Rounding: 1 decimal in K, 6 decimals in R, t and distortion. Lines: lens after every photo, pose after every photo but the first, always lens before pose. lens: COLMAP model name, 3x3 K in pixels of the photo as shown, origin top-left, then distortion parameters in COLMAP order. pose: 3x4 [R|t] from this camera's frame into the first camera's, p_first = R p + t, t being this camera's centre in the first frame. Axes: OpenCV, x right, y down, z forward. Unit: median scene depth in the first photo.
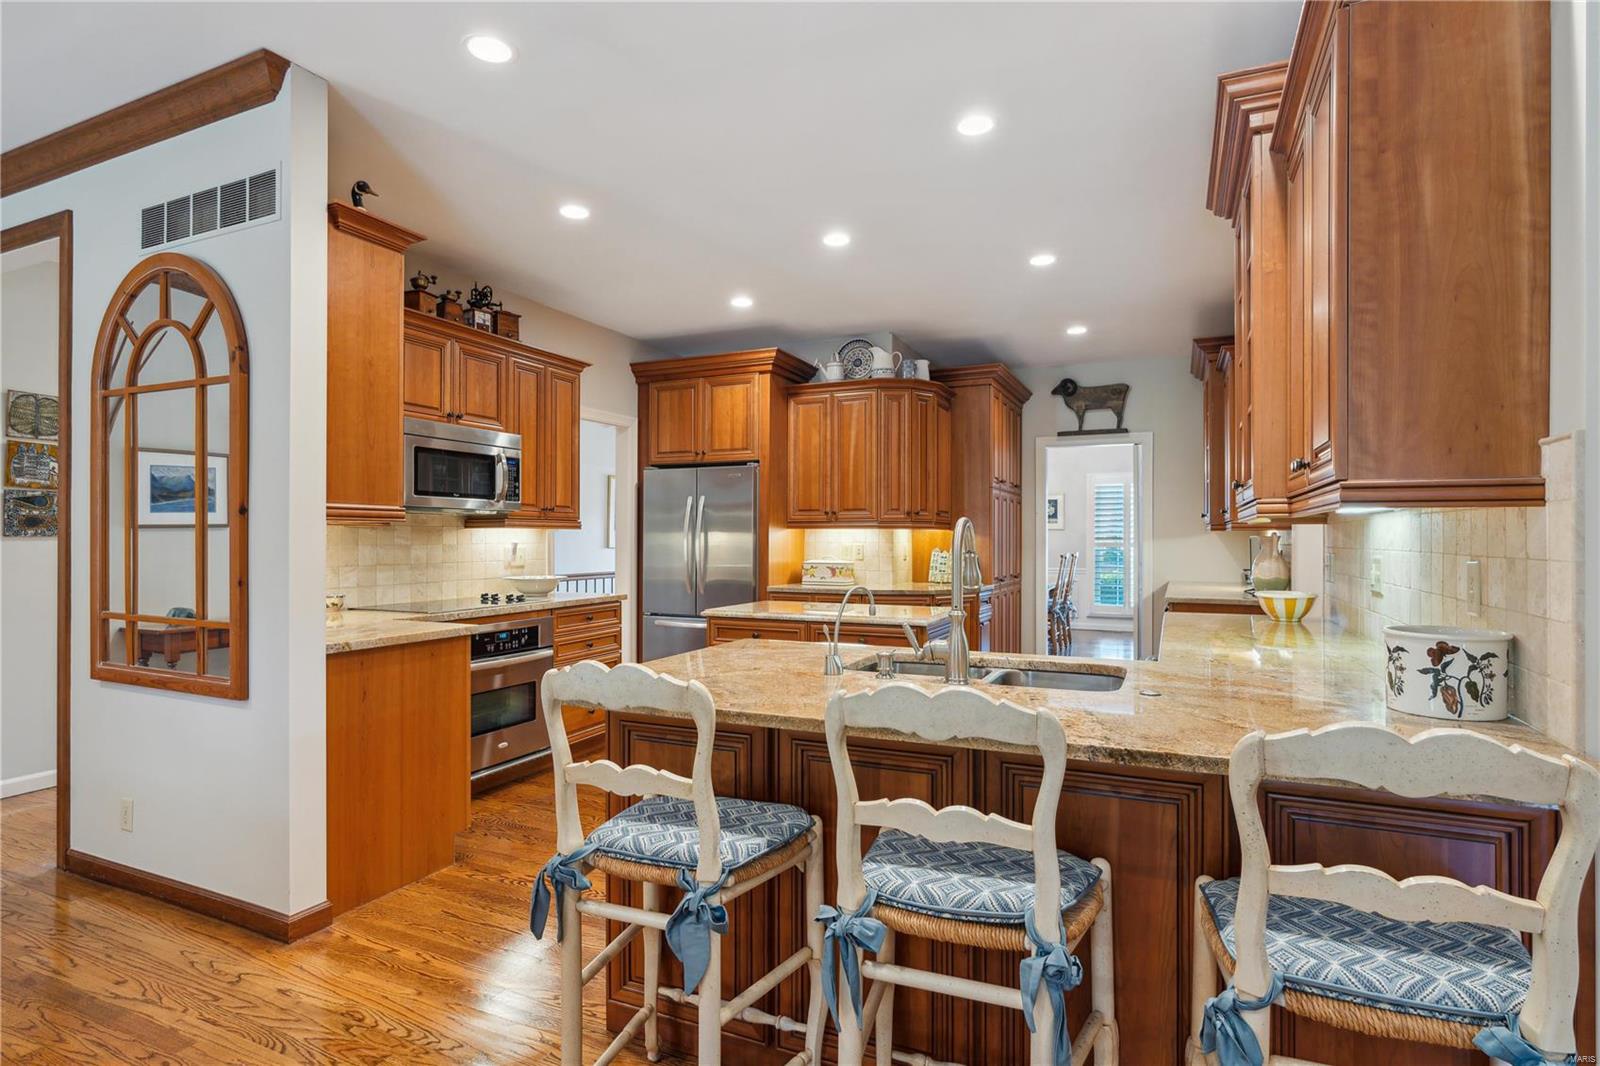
lens RADIAL K [[819.1, 0, 801.2], [0, 819.1, 535.0], [0, 0, 1]] dist [-0.000799, -0.000035]
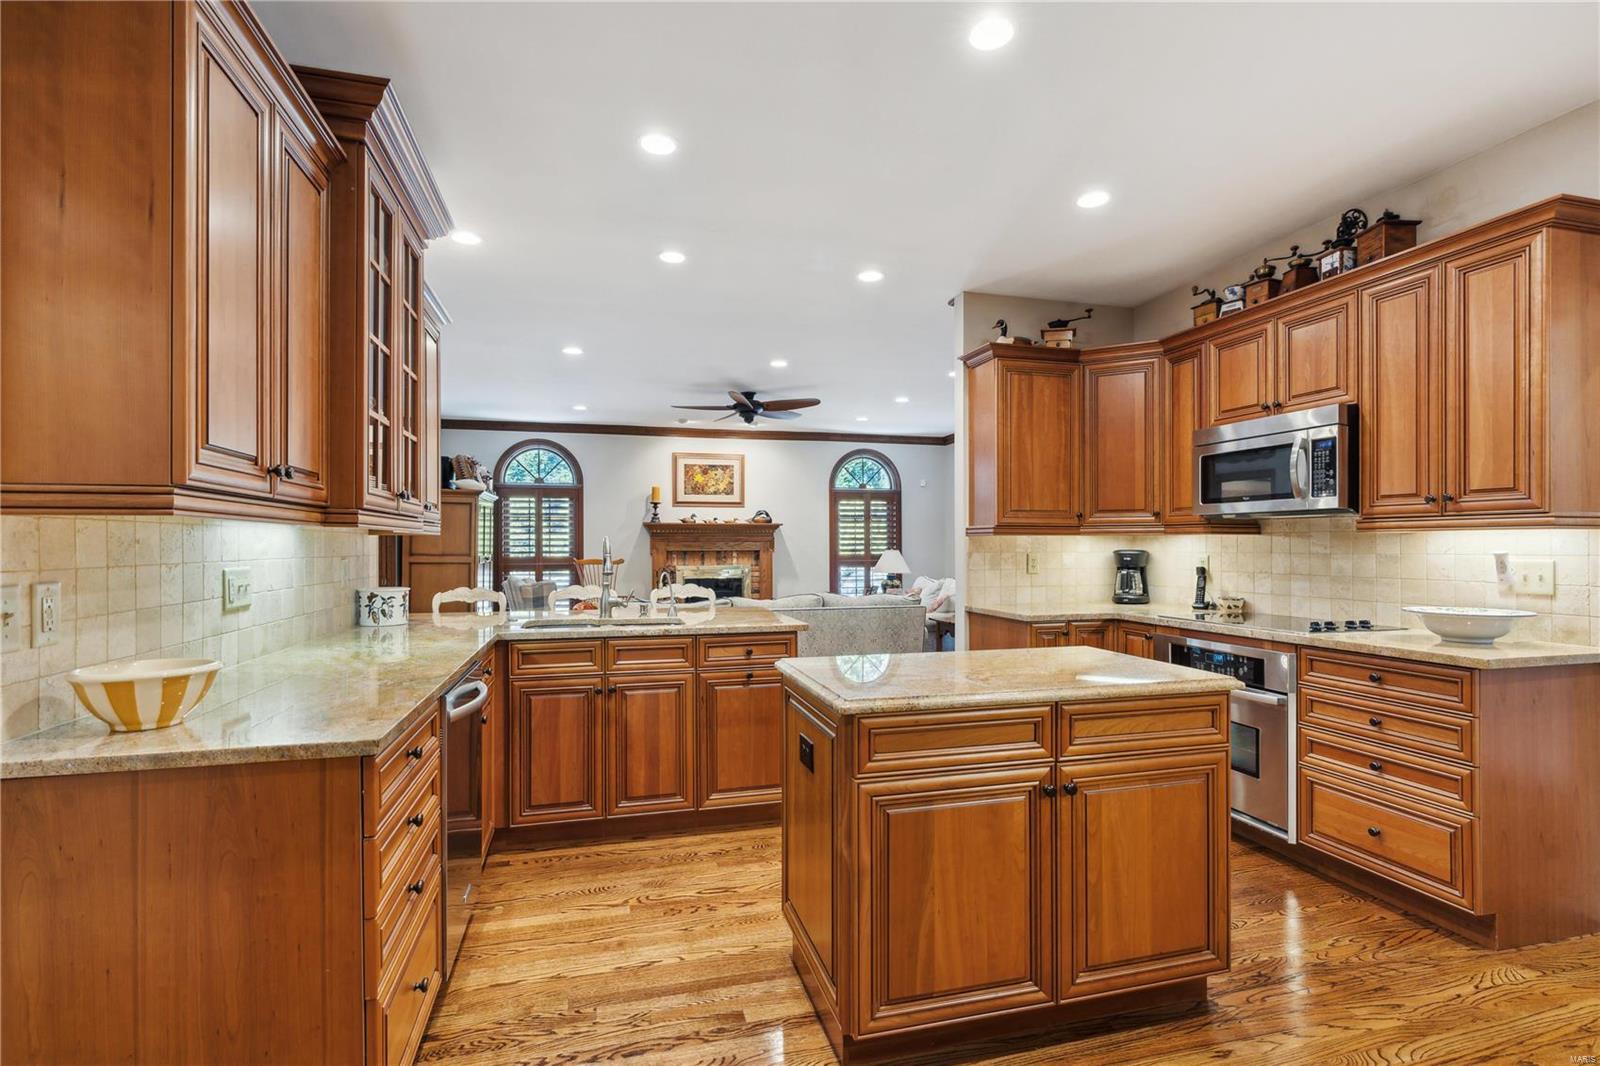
lens RADIAL K [[778.7, 0, 803.2], [0, 778.7, 540.3], [0, 0, 1]] dist [0.001324, 0.000203]
pose [[-0.770659, 0.000457, -0.637248, 0.481069], [0.007535, 0.999936, -0.008396, 0.000609], [0.637203, -0.011272, -0.770613, 1.289721]]
